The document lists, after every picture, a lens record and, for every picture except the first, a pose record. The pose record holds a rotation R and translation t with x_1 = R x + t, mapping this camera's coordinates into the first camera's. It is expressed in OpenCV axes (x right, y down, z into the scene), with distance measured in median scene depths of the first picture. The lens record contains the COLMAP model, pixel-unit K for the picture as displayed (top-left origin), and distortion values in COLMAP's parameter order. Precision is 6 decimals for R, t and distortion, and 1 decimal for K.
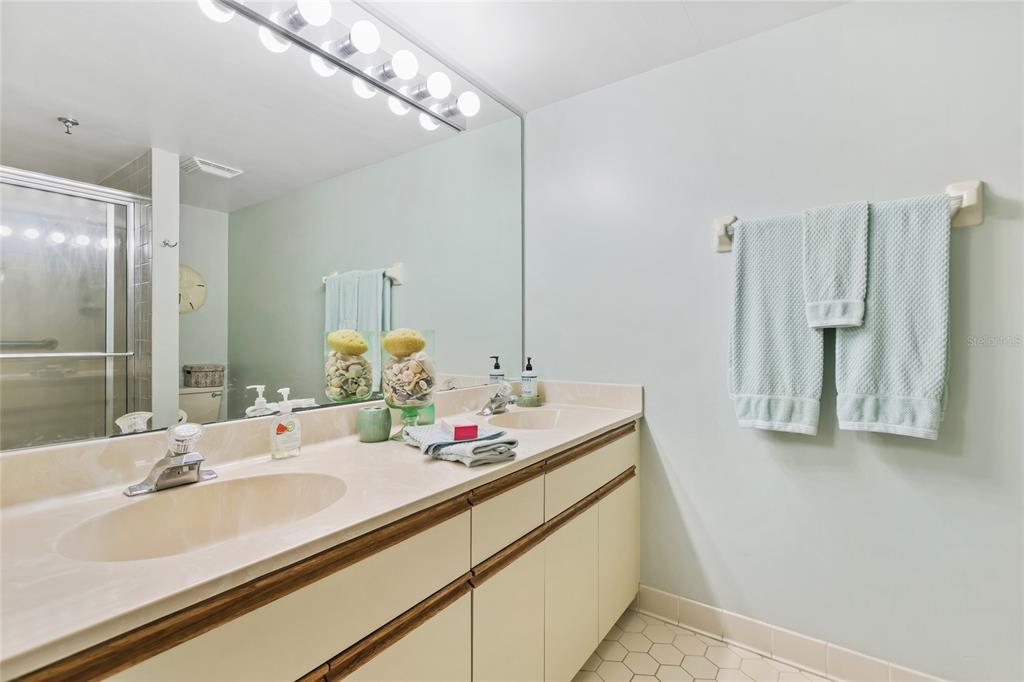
lens RADIAL K [[460.2, 0, 510.3], [0, 460.2, 351.2], [0, 0, 1]] dist [-0.000237, 0.000421]
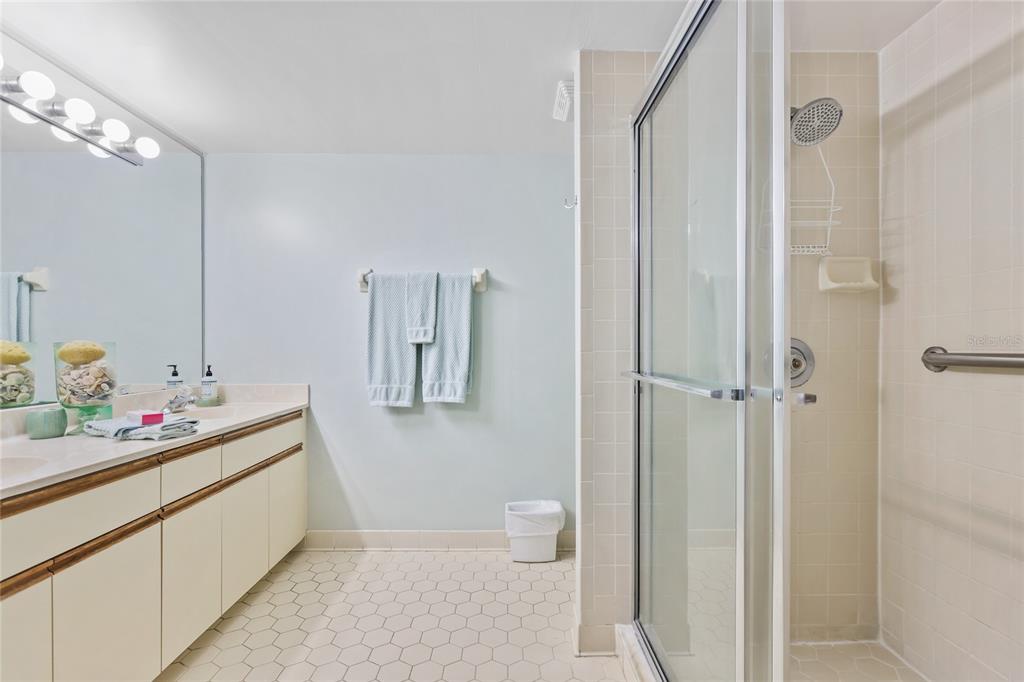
lens RADIAL K [[460.2, 0, 510.3], [0, 460.2, 351.2], [0, 0, 1]] dist [-0.000237, 0.000421]
pose [[0.814826, 0.000513, 0.579705, -0.019682], [0.012476, 0.999753, -0.018420, 0.013283], [-0.579571, 0.022241, 0.814618, -0.583266]]
